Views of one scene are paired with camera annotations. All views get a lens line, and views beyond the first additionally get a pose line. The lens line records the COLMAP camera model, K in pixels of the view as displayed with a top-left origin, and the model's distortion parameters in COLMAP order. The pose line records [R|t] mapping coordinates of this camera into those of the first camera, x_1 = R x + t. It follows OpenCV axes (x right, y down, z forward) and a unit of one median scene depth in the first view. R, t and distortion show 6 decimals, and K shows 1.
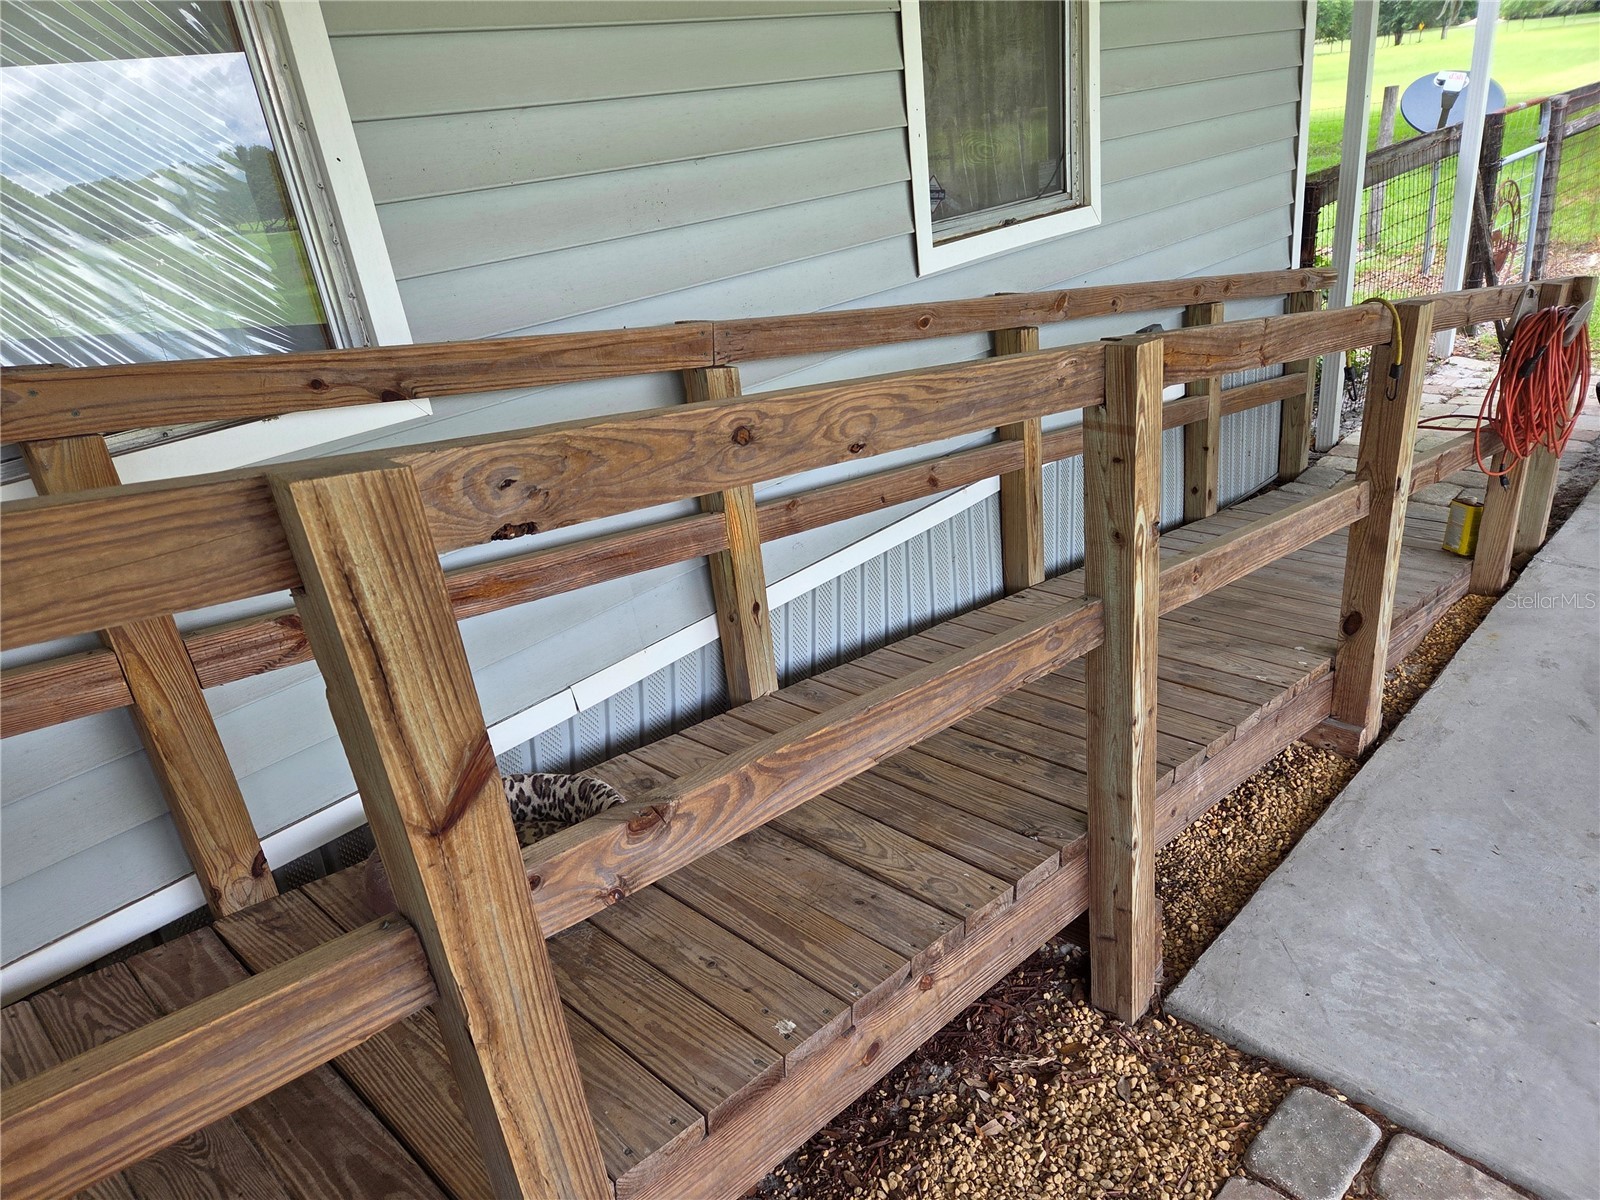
lens RADIAL K [[1068.2, 0, 772.9], [0, 1068.2, 590.6], [0, 0, 1]] dist [0.085644, -0.078545]
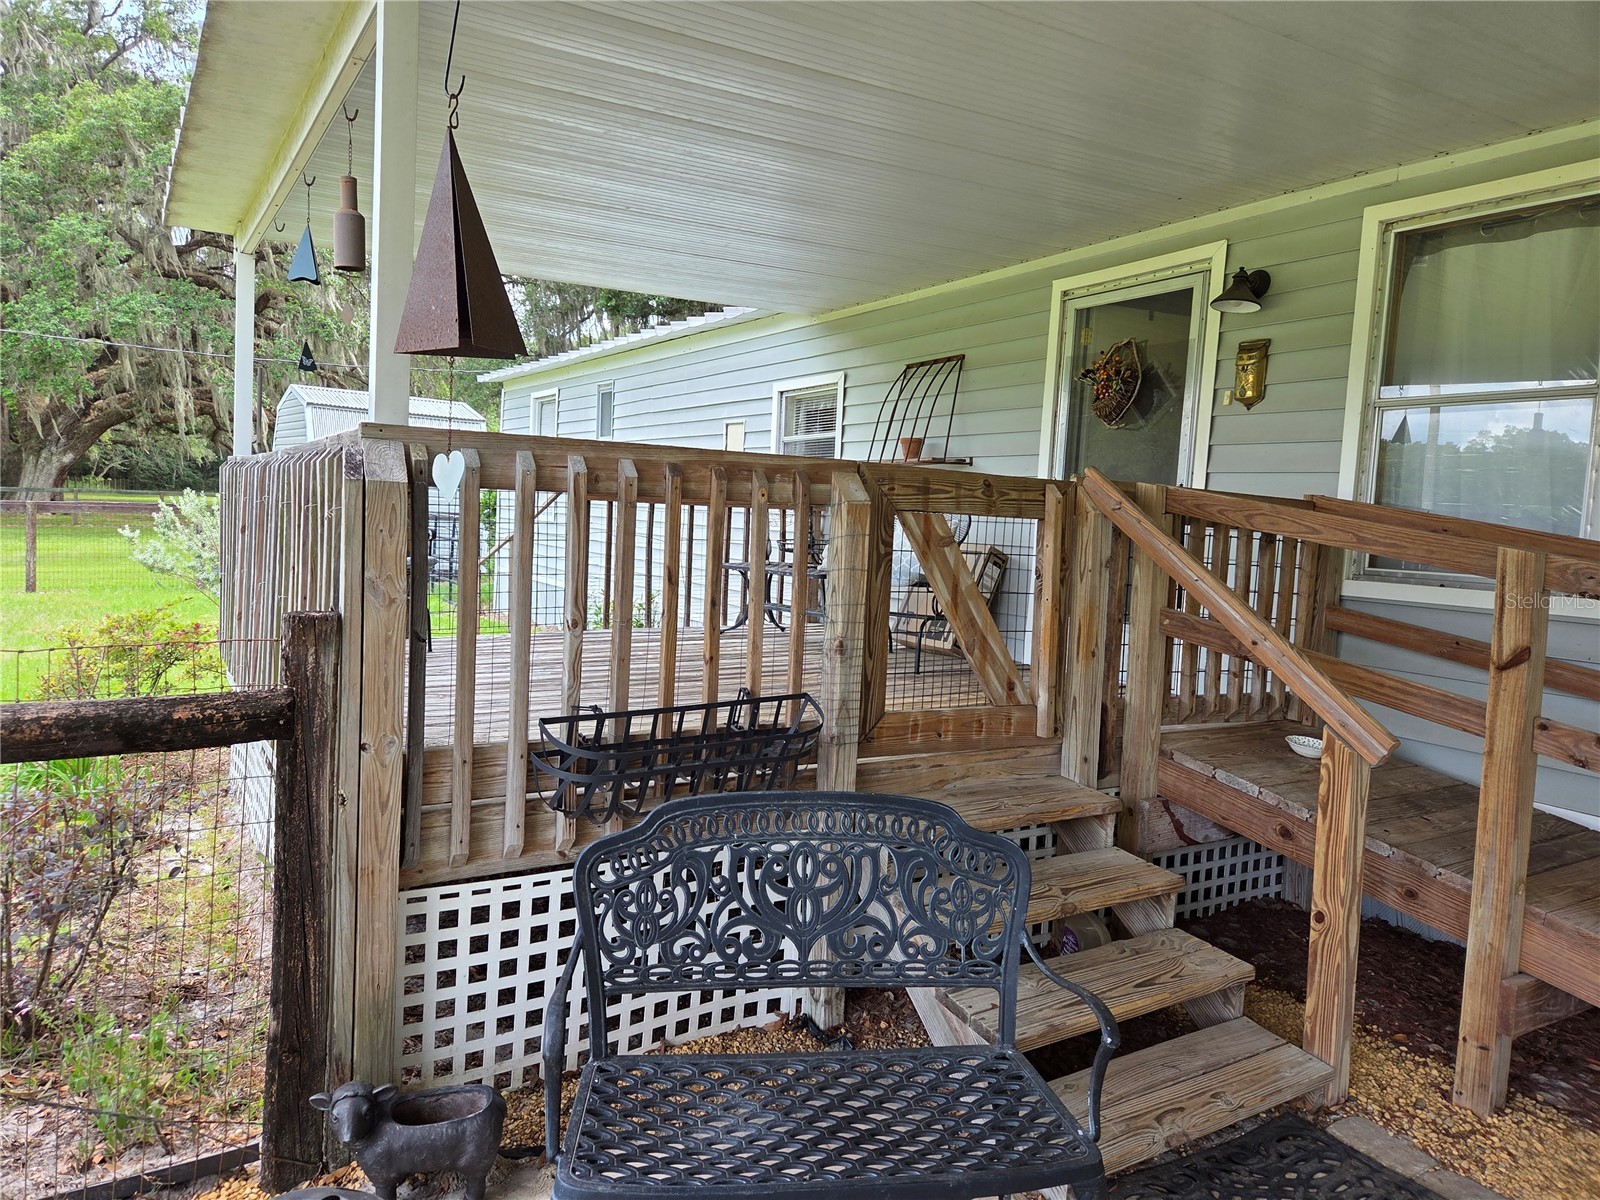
lens RADIAL K [[1076.4, 0, 770.7], [0, 1076.4, 581.4], [0, 0, 1]] dist [0.070112, -0.067173]
pose [[-0.243767, 0.175478, -0.953826, 1.168445], [-0.396459, 0.879535, 0.263132, 0.002190], [0.885098, 0.442296, -0.144832, -0.186737]]
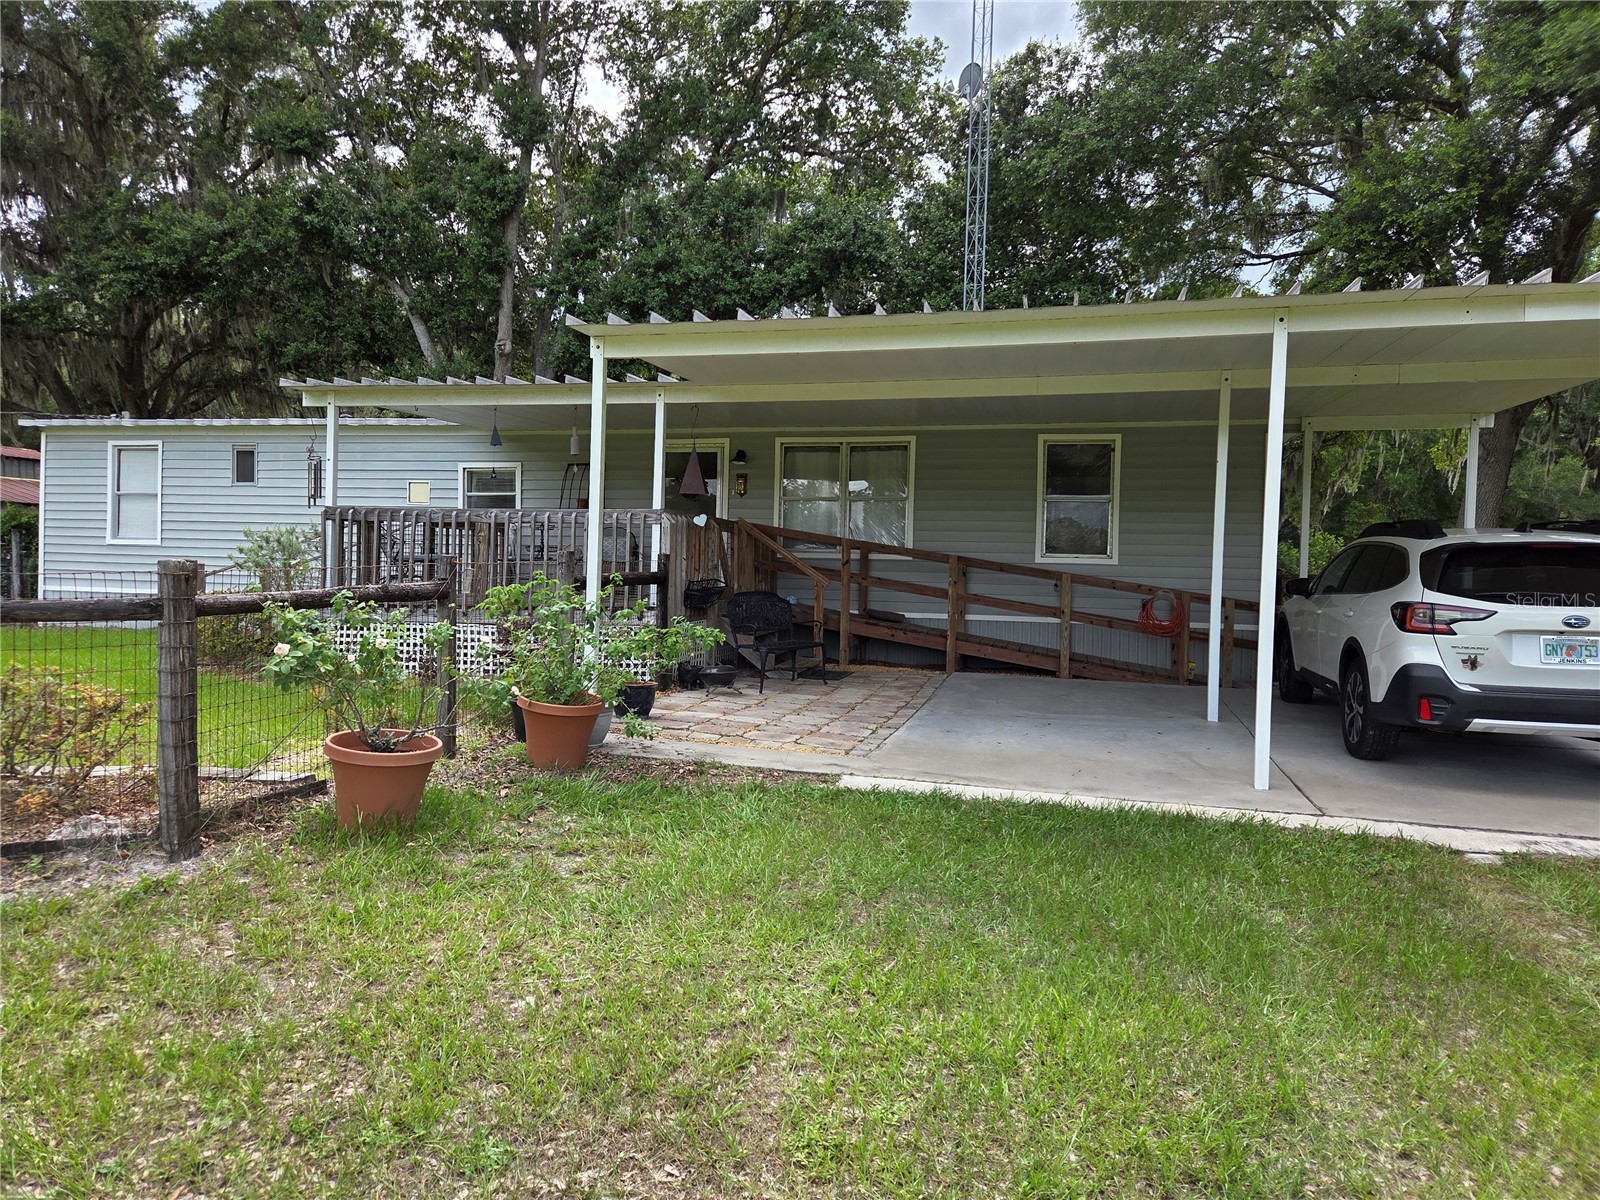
lens RADIAL K [[1080.5, 0, 801.1], [0, 1080.5, 594.3], [0, 0, 1]] dist [0.083542, -0.066057]
pose [[0.508196, 0.154577, -0.847256, 4.152195], [-0.416410, 0.905231, -0.084614, 0.728292], [0.753883, 0.395806, 0.524402, -2.419380]]
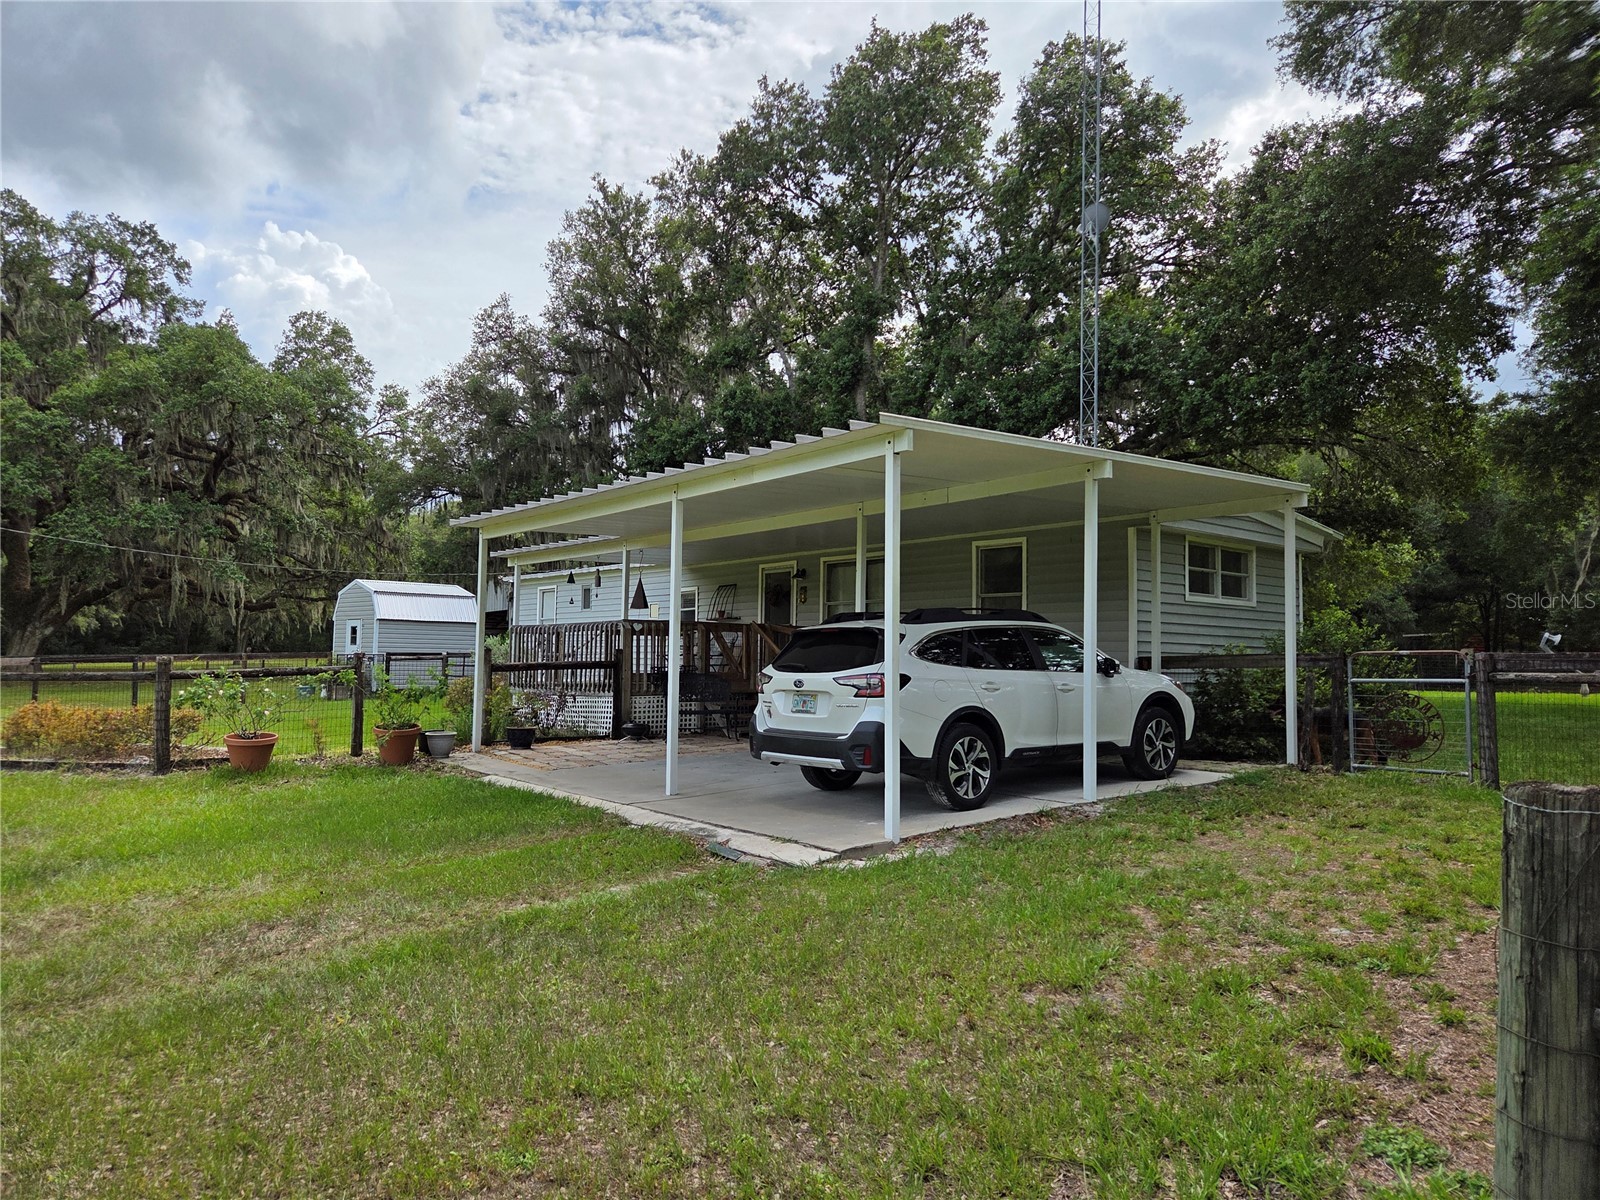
lens RADIAL K [[1069.9, 0, 788.4], [0, 1069.9, 606.3], [0, 0, 1]] dist [0.079478, -0.062566]
pose [[-0.086484, 0.073986, -0.993502, 6.507057], [-0.388869, 0.915625, 0.102037, -0.808741], [0.917225, 0.395167, -0.050416, 0.449320]]
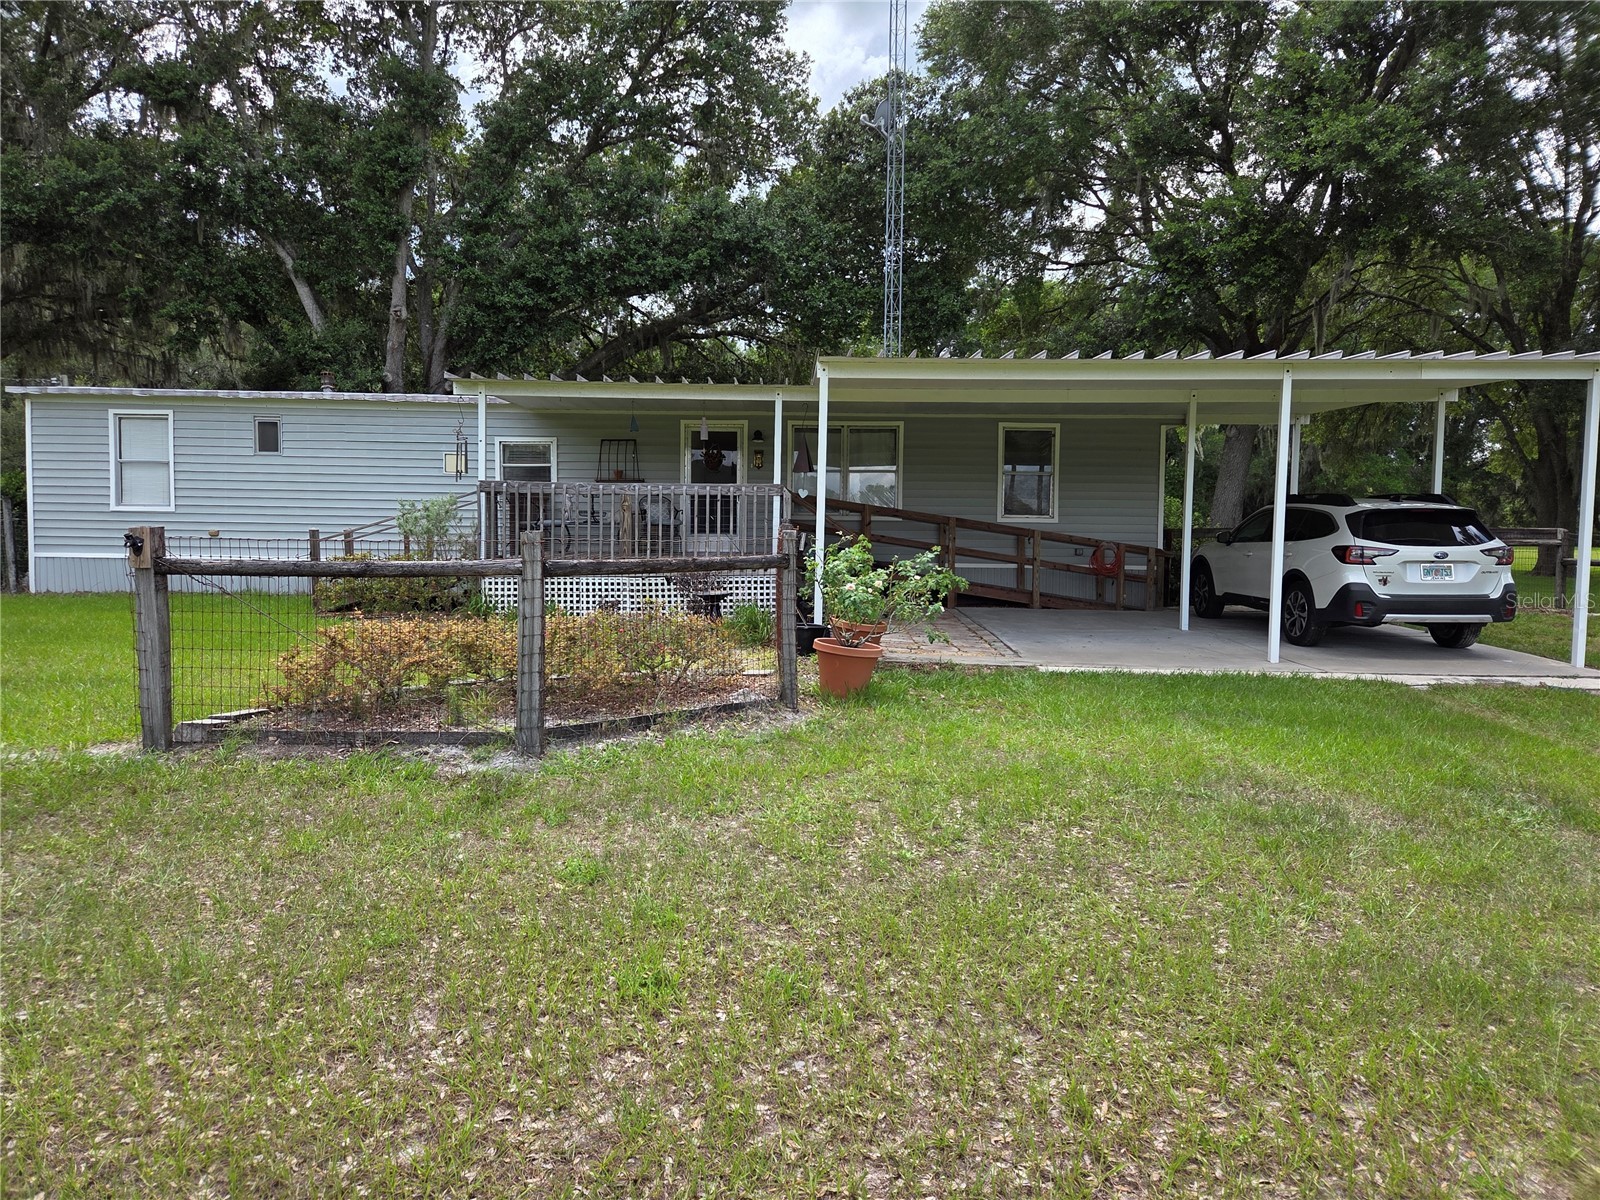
lens RADIAL K [[1080.5, 0, 801.1], [0, 1080.5, 594.3], [0, 0, 1]] dist [0.083542, -0.066057]
pose [[0.709099, 0.172610, -0.683655, 4.114363], [-0.366572, 0.918493, -0.148313, 1.570890], [0.602332, 0.355777, 0.714576, -4.357952]]
